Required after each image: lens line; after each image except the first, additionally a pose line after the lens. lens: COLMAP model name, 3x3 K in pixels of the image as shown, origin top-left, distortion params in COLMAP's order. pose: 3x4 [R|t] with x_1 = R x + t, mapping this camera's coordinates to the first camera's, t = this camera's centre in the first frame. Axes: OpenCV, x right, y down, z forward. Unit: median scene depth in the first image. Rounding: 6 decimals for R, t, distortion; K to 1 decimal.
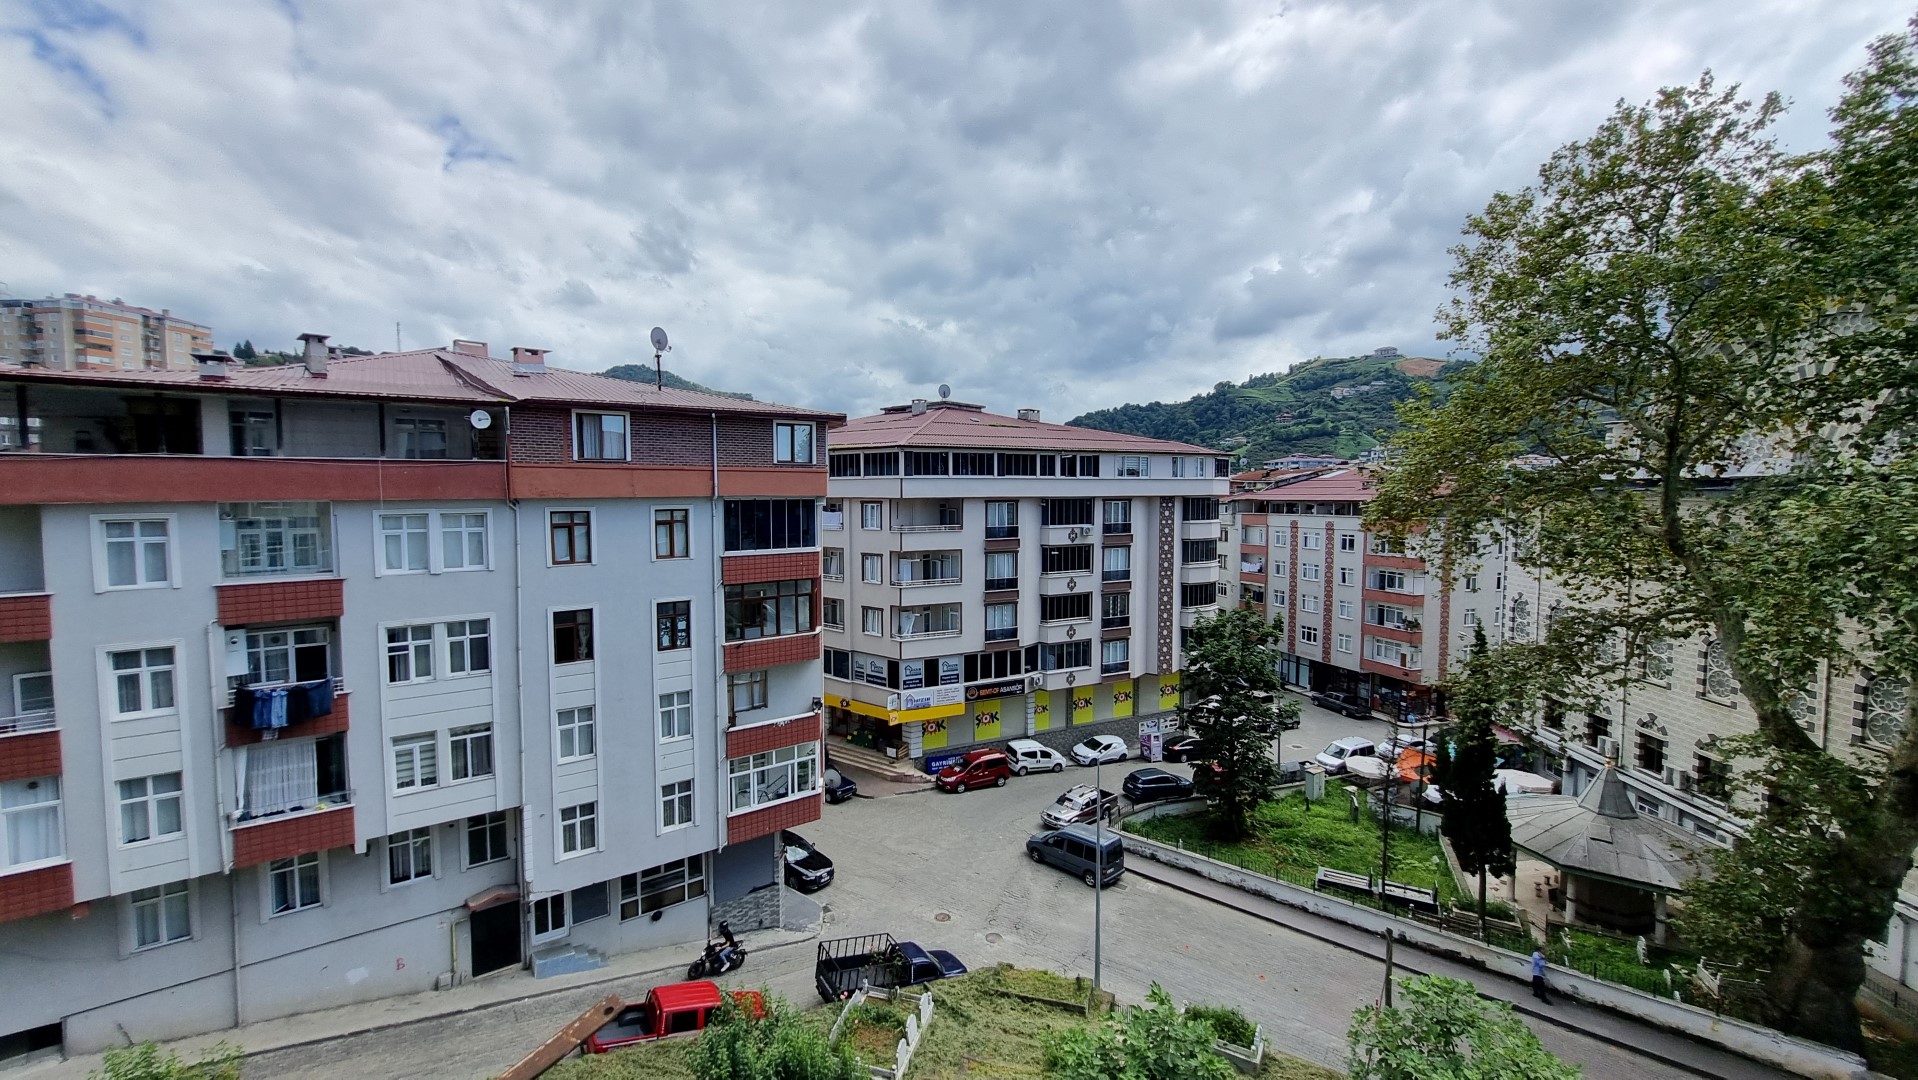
lens RADIAL K [[742.5, 0, 959.0], [0, 742.5, 540.0], [0, 0, 1]] dist [0.002280, -0.000016]
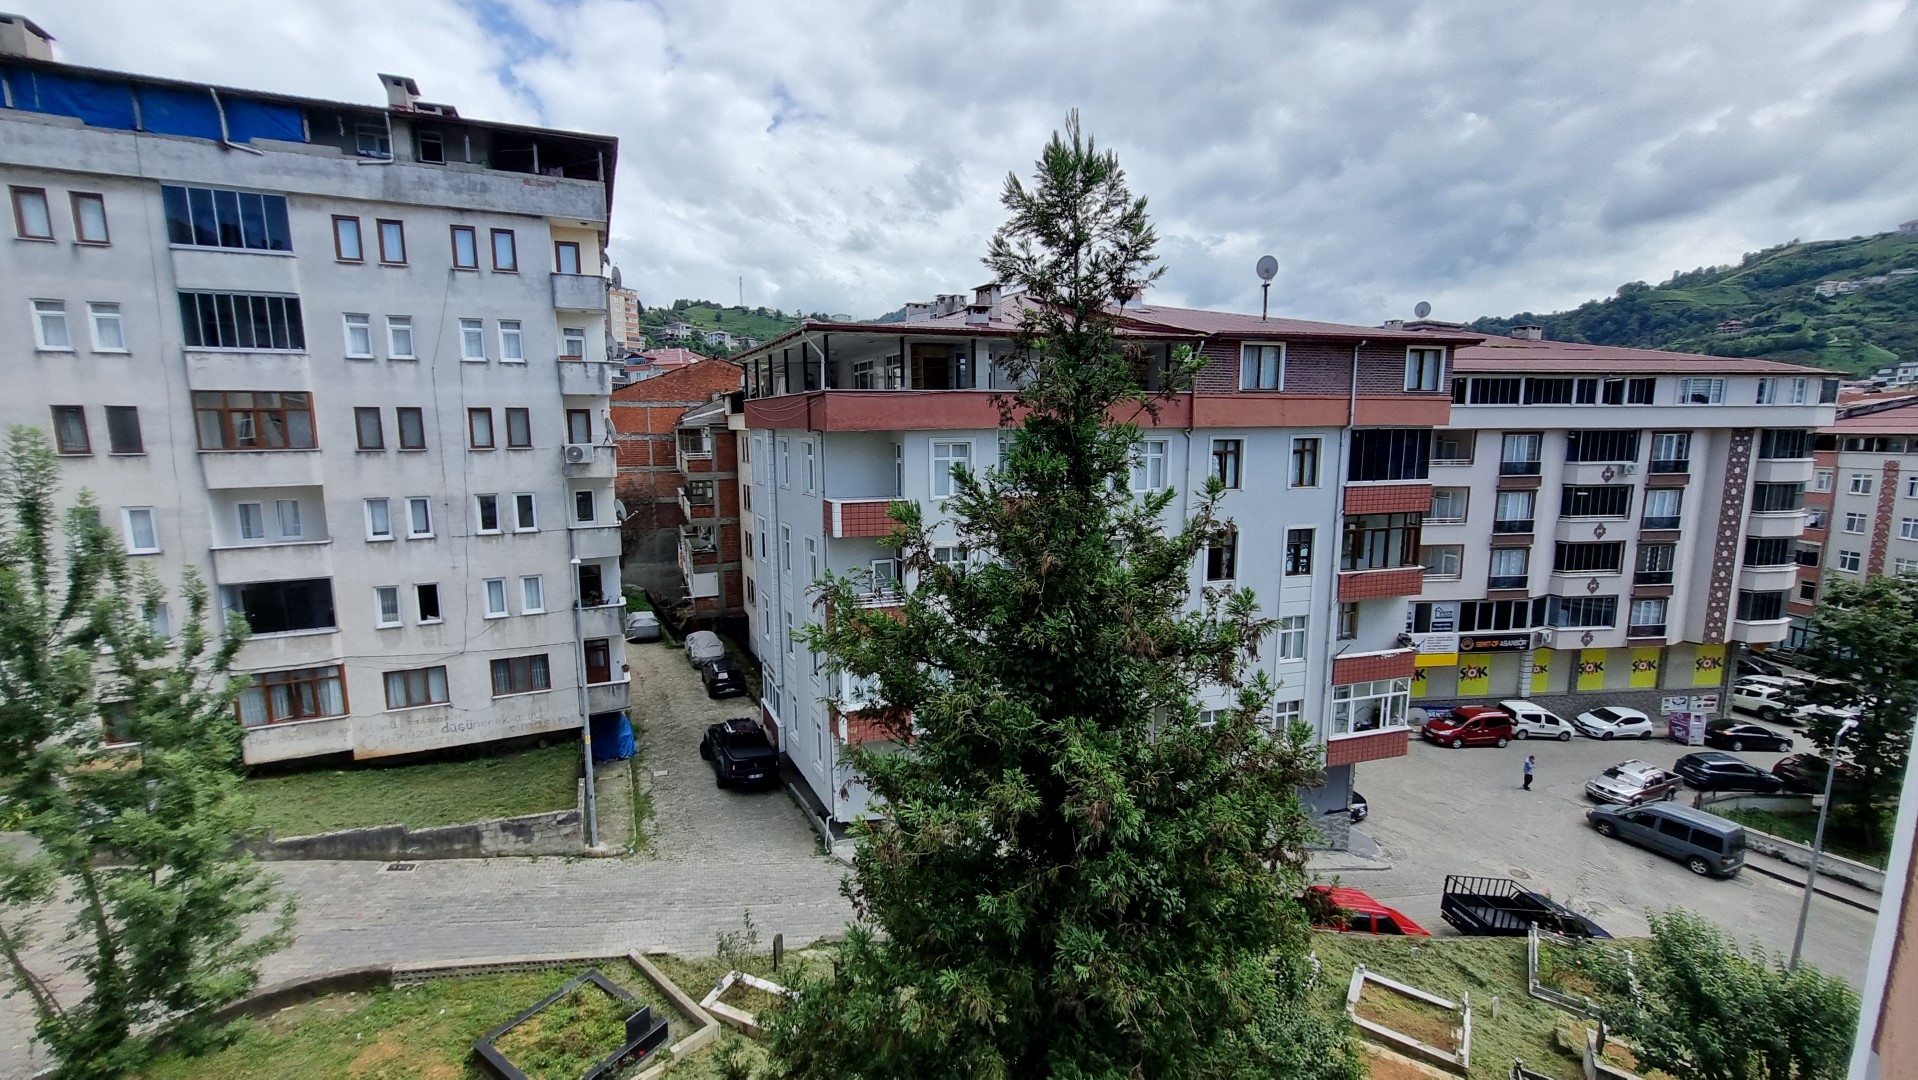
lens RADIAL K [[752.6, 0, 947.9], [0, 752.6, 531.8], [0, 0, 1]] dist [-0.003288, -0.000061]
pose [[0.937169, 0.048364, -0.345507, -0.255884], [-0.021807, 0.996529, 0.080344, 0.007410], [0.348193, -0.067762, 0.934971, -0.076593]]
